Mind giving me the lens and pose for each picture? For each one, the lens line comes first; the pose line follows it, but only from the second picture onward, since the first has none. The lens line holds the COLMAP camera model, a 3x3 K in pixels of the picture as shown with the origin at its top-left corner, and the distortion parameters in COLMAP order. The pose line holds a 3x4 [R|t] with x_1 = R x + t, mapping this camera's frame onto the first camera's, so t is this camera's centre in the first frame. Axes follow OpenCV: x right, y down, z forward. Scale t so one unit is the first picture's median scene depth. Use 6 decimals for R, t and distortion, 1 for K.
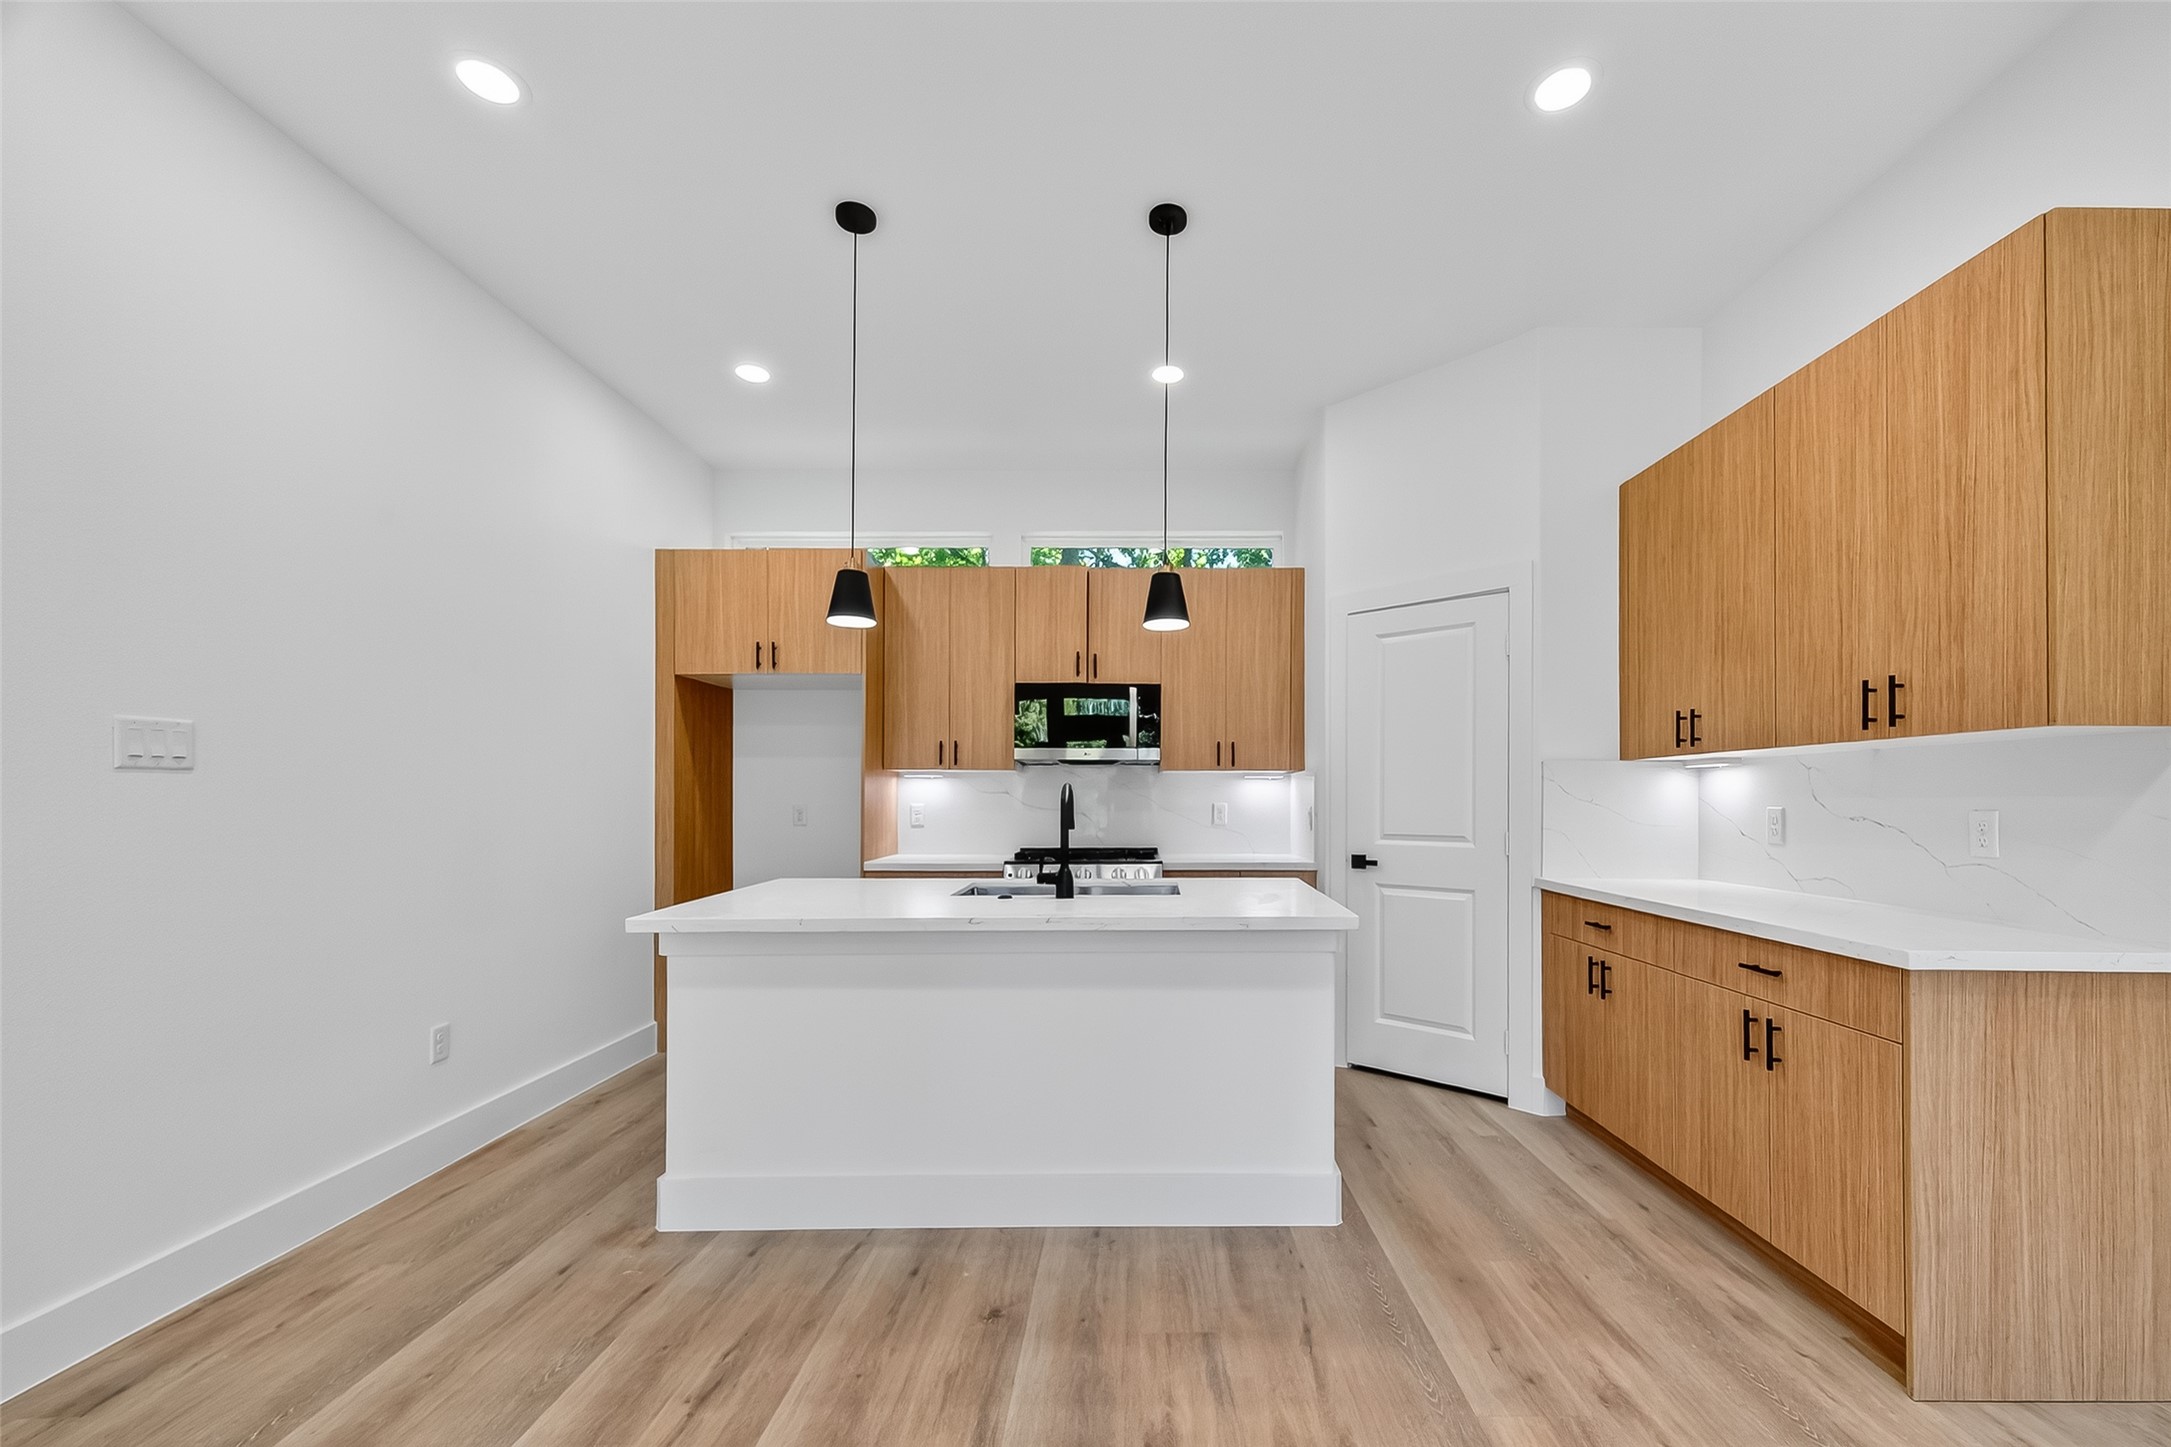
lens RADIAL K [[889.6, 0, 1108.6], [0, 889.6, 800.9], [0, 0, 1]] dist [0.003275, 0.000041]
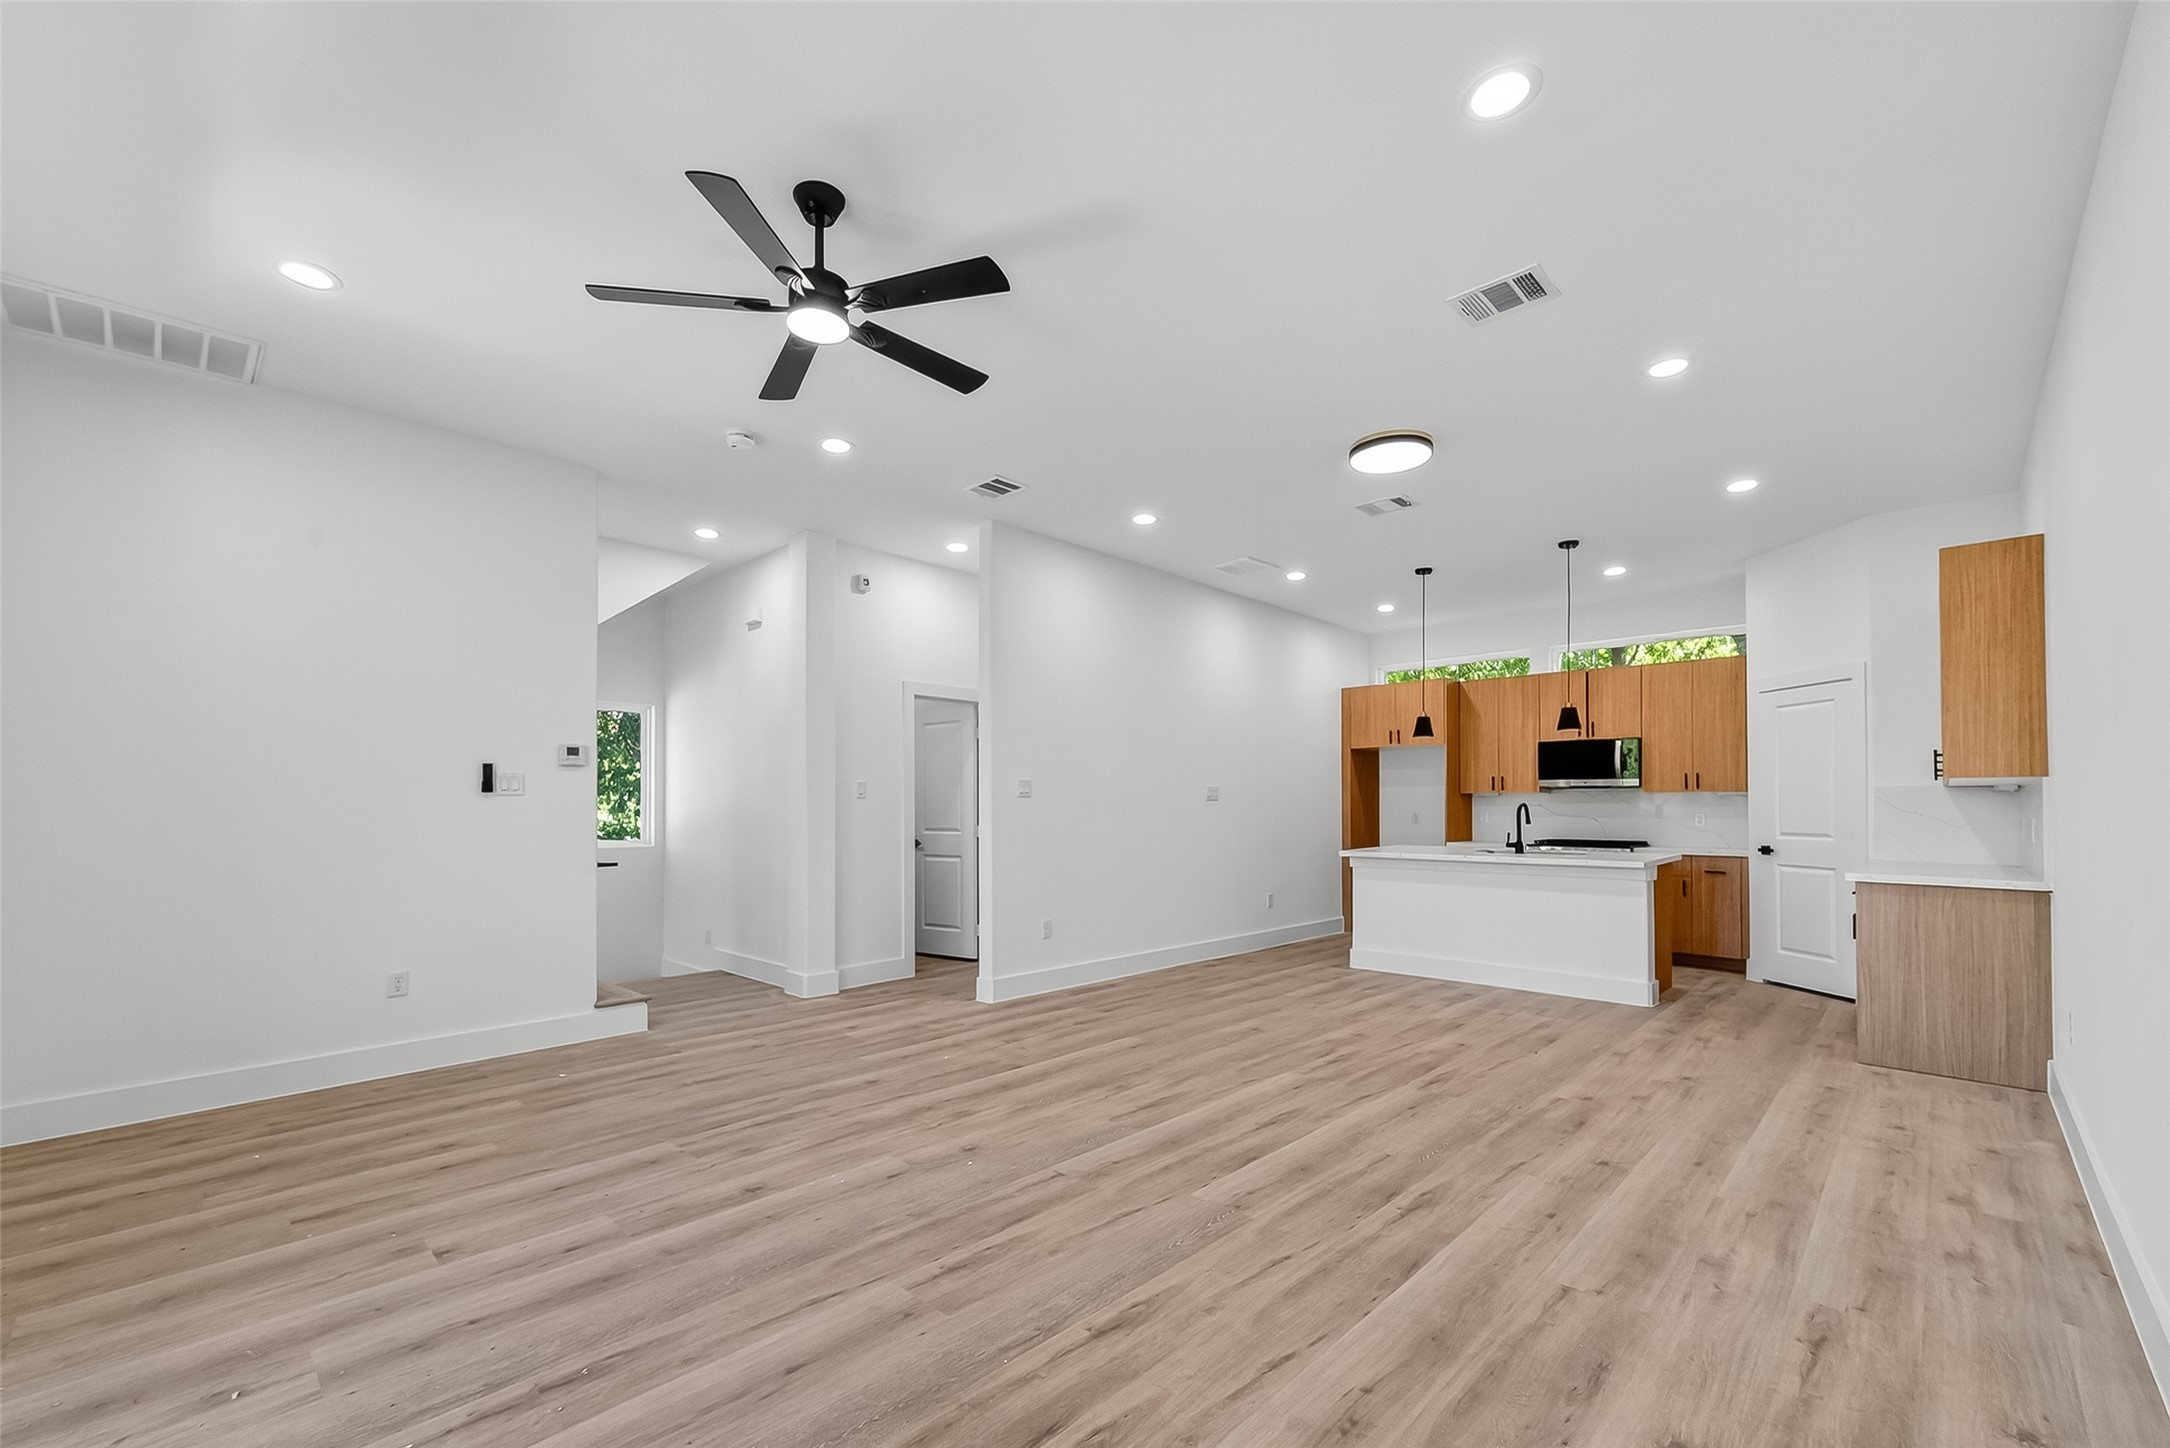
lens RADIAL K [[900.2, 0, 1068.8], [0, 900.2, 782.9], [0, 0, 1]] dist [0.006161, -0.000058]
pose [[0.742051, -0.016725, -0.670135, 0.414412], [-0.003973, 0.999561, -0.029347, 0.000533], [0.670331, 0.024440, 0.741659, -0.959941]]
